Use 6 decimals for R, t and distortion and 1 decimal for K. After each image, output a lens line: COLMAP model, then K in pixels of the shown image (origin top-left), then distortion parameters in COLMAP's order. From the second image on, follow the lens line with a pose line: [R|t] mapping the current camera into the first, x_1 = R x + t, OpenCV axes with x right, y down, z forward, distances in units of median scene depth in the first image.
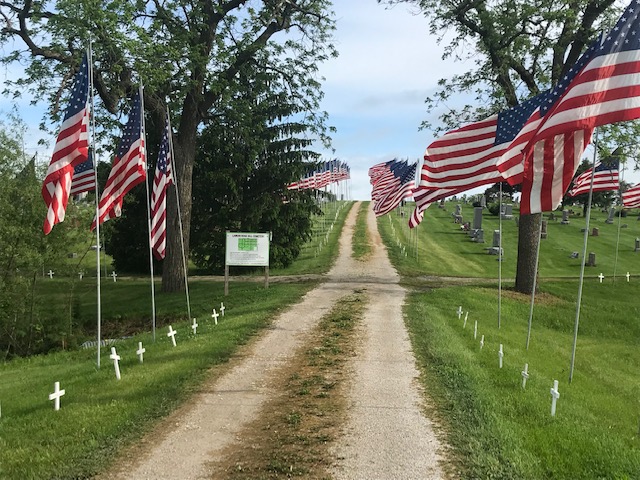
lens RADIAL K [[855.2, 0, 319.5], [0, 855.2, 239.1], [0, 0, 1]] dist [-0.038026, 0.000000]
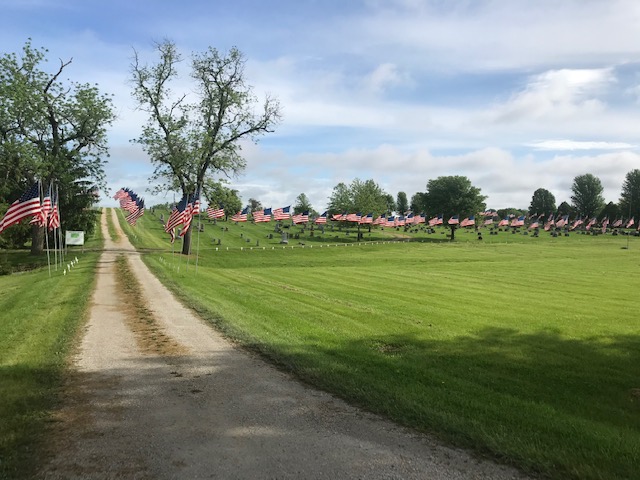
lens RADIAL K [[521.4, 0, 319.4], [0, 521.4, 235.5], [0, 0, 1]] dist [-0.007144, -0.002296]
pose [[0.899559, 0.008299, 0.436721, -0.100107], [-0.014095, 0.999850, 0.010033, -0.019378], [-0.436573, -0.015181, 0.899541, -0.669615]]
